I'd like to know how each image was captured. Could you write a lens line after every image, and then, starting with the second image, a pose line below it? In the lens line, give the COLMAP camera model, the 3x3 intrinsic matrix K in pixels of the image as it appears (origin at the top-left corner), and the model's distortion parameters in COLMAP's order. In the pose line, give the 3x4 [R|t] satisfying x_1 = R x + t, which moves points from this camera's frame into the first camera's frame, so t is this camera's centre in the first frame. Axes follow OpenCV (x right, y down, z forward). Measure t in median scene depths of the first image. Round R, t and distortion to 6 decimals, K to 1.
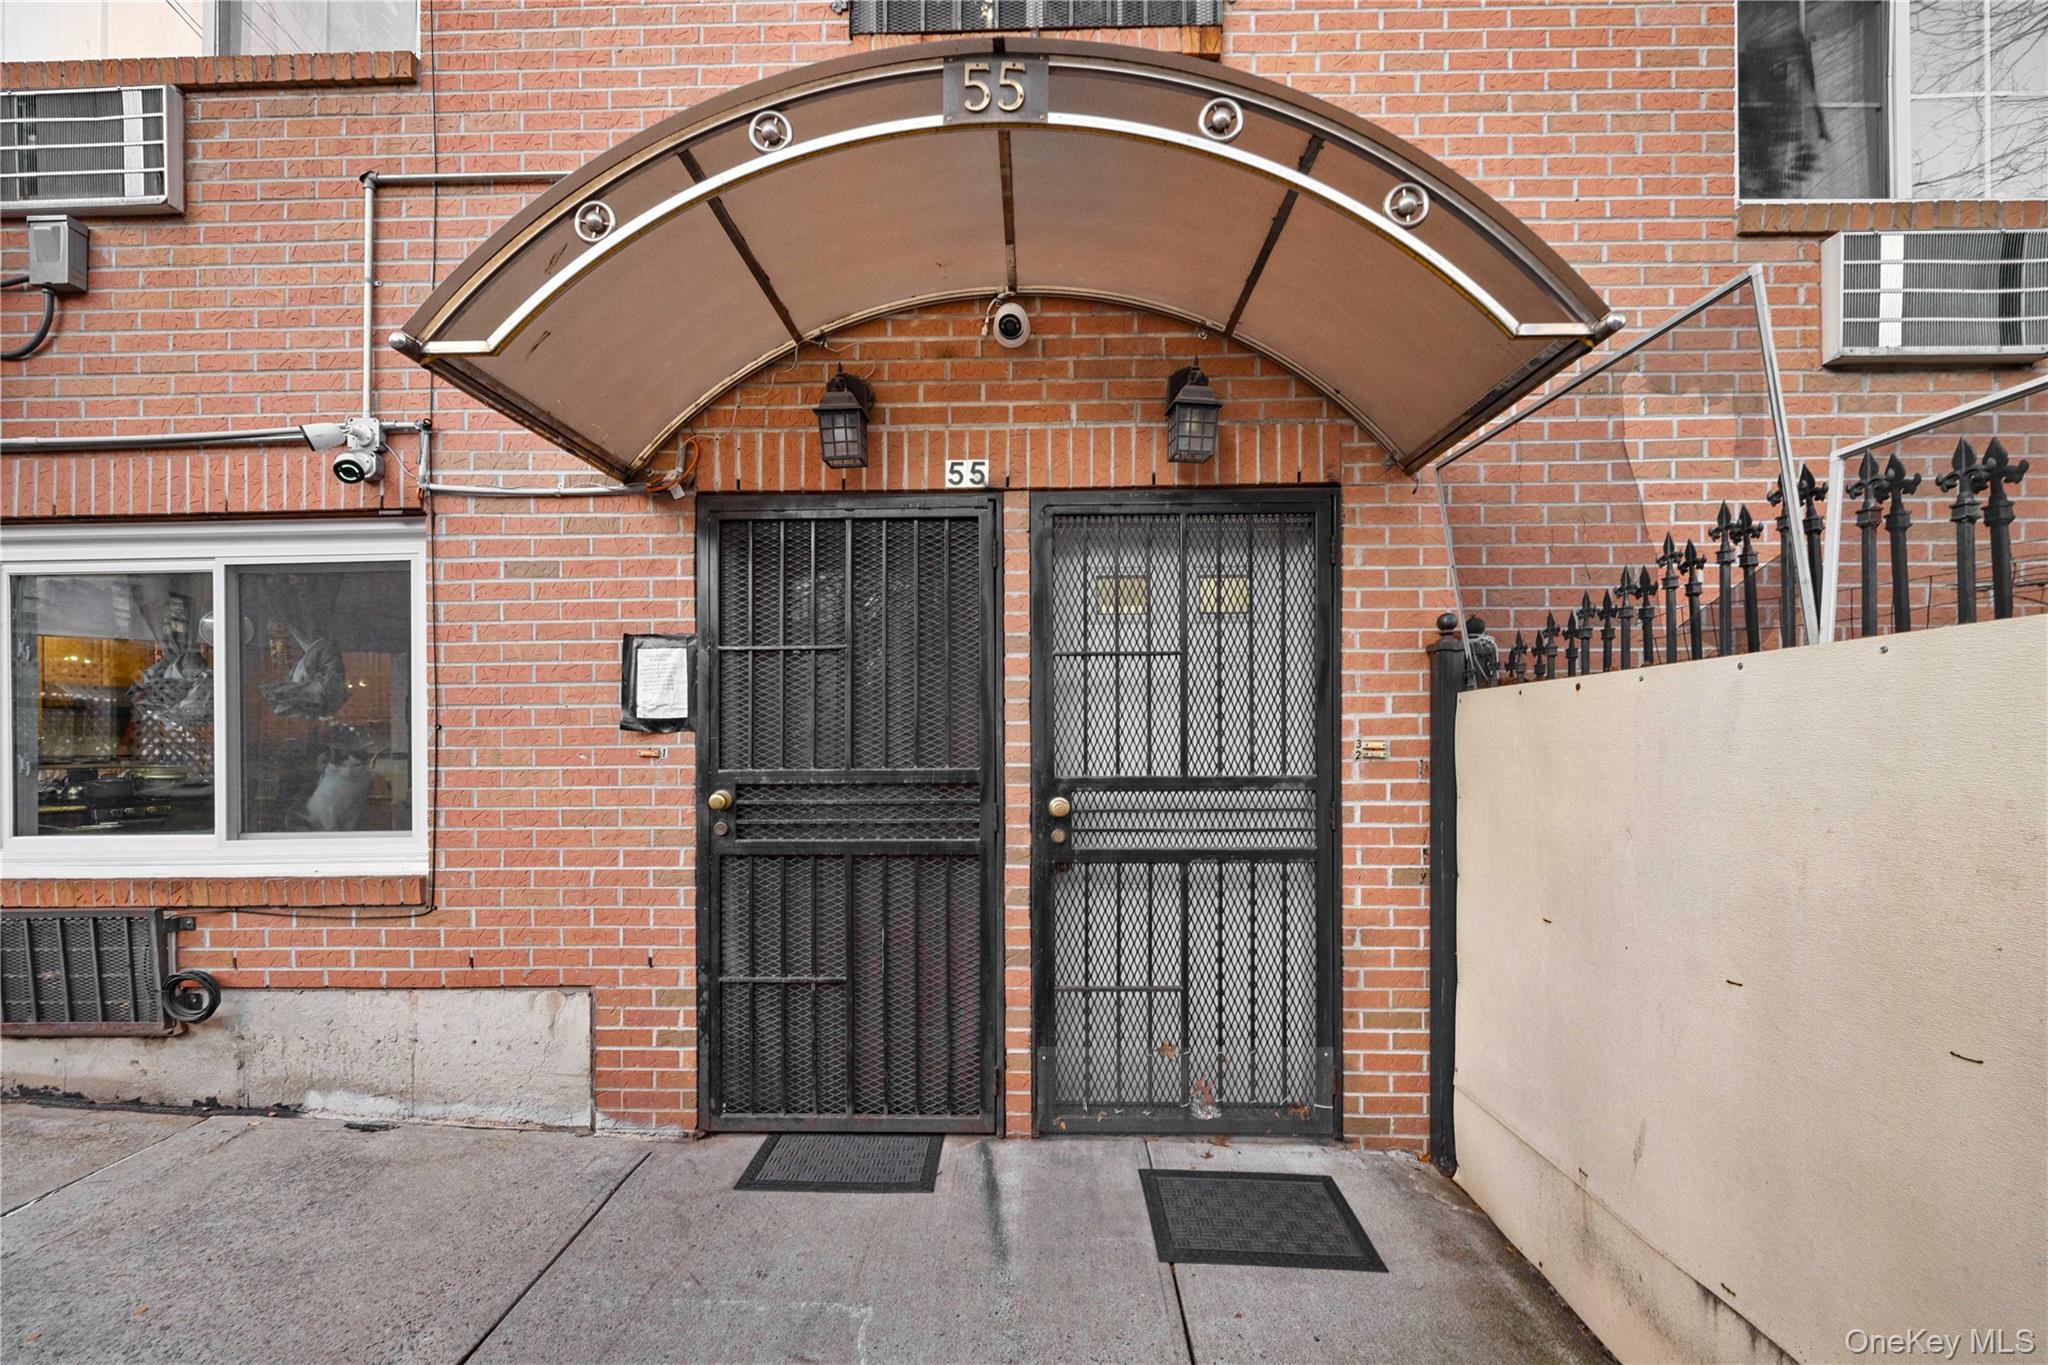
lens RADIAL K [[806.4, 0, 1025.3], [0, 806.4, 742.5], [0, 0, 1]] dist [0.000049, -0.000190]
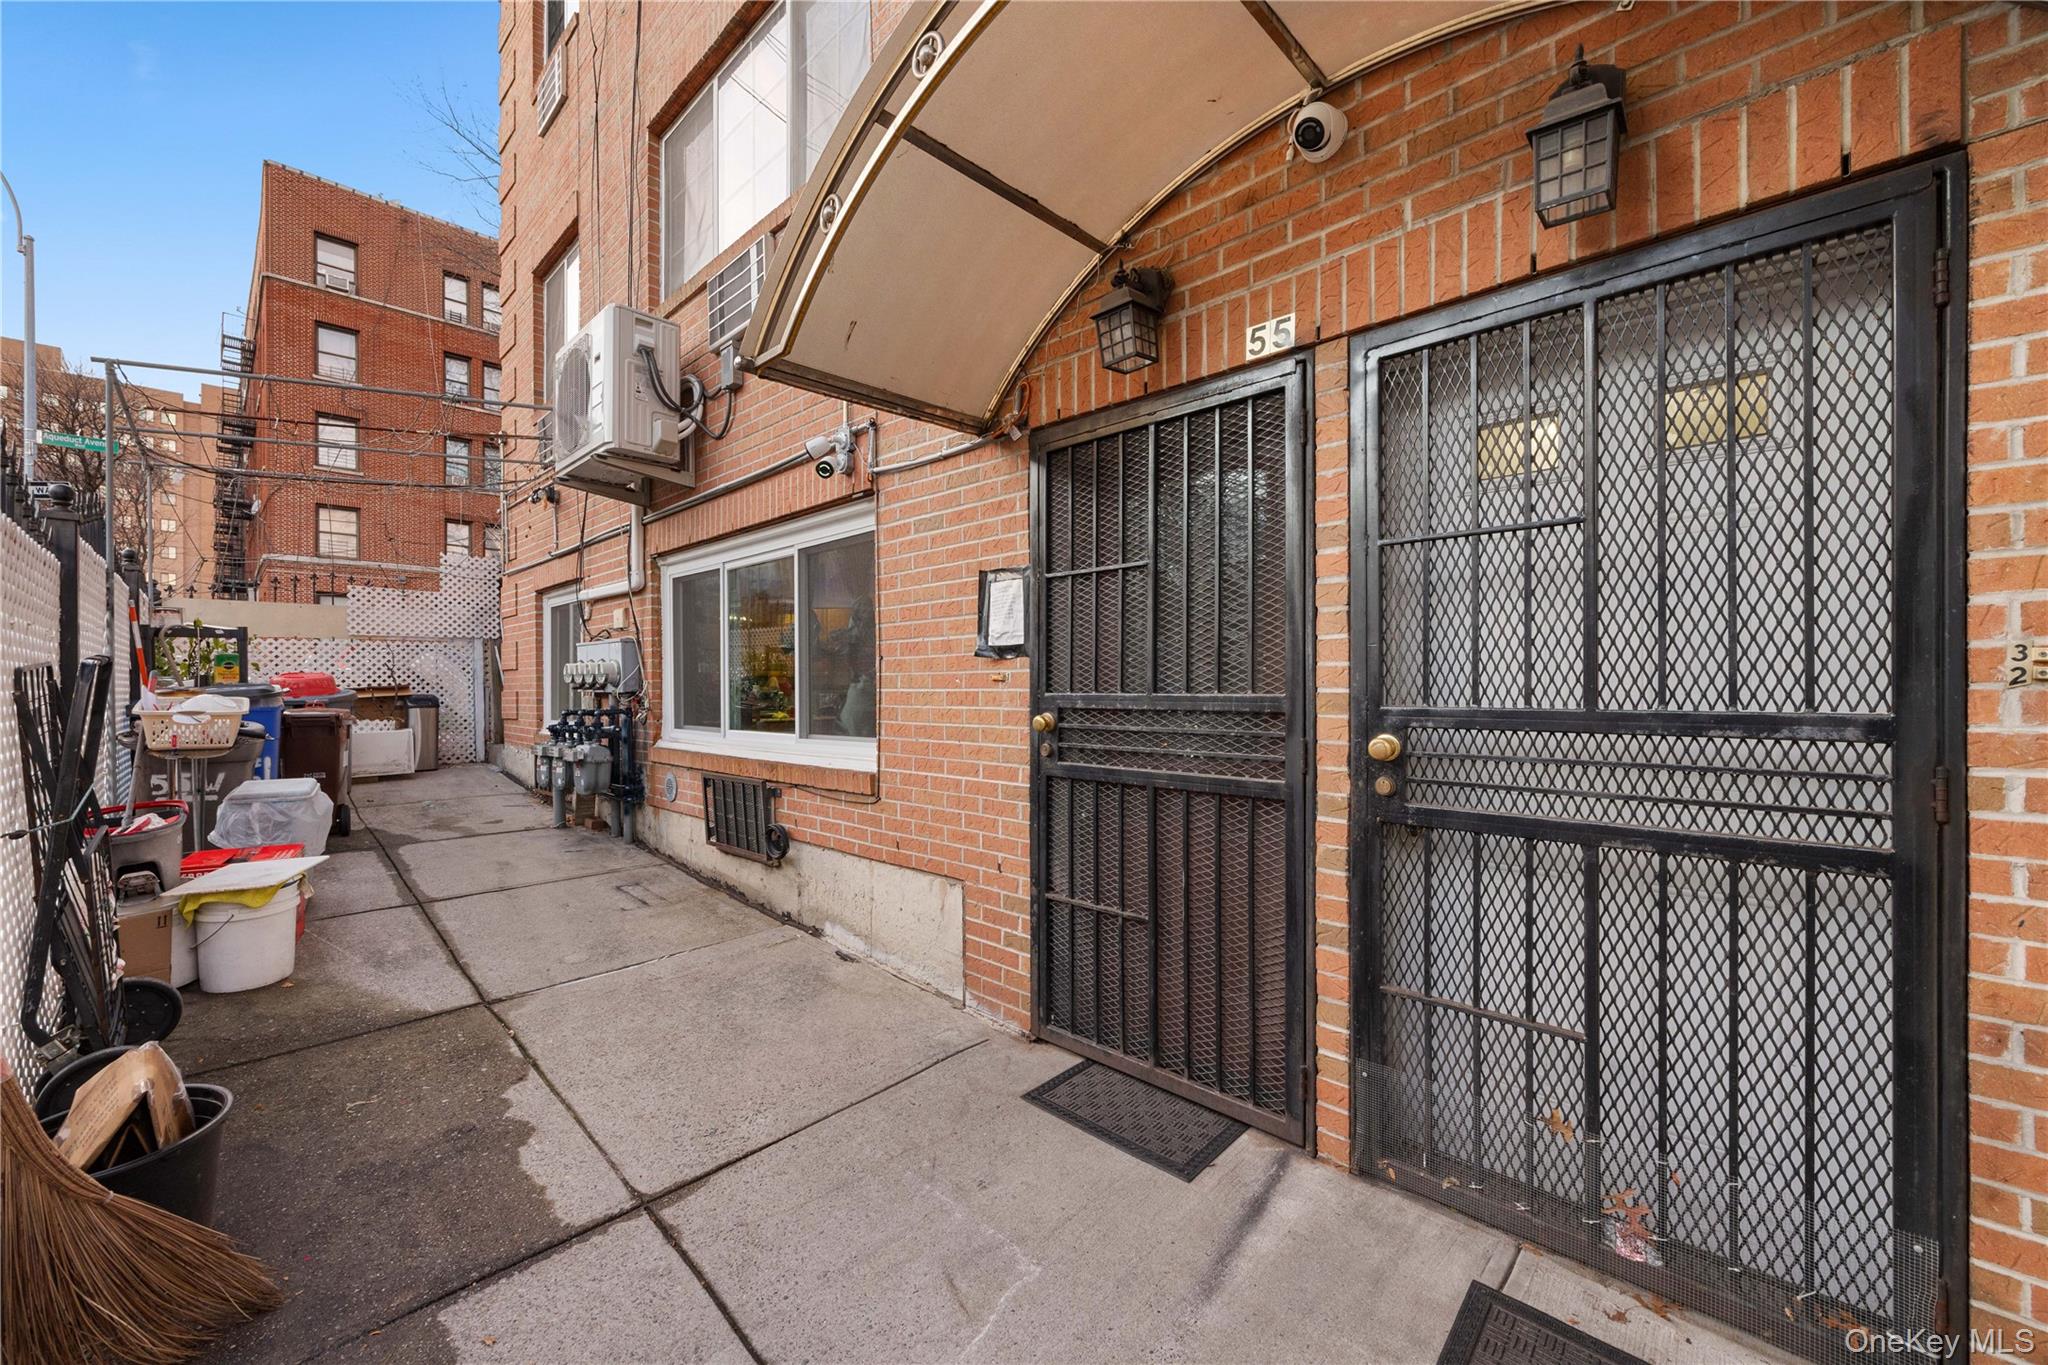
lens RADIAL K [[796.9, 0, 1027.4], [0, 796.9, 685.2], [0, 0, 1]] dist [-0.001069, 0.000052]
pose [[0.733074, 0.002701, -0.680143, 0.300204], [0.000658, 0.999989, 0.004681, 0.018657], [0.680148, -0.003879, 0.733064, 0.230790]]
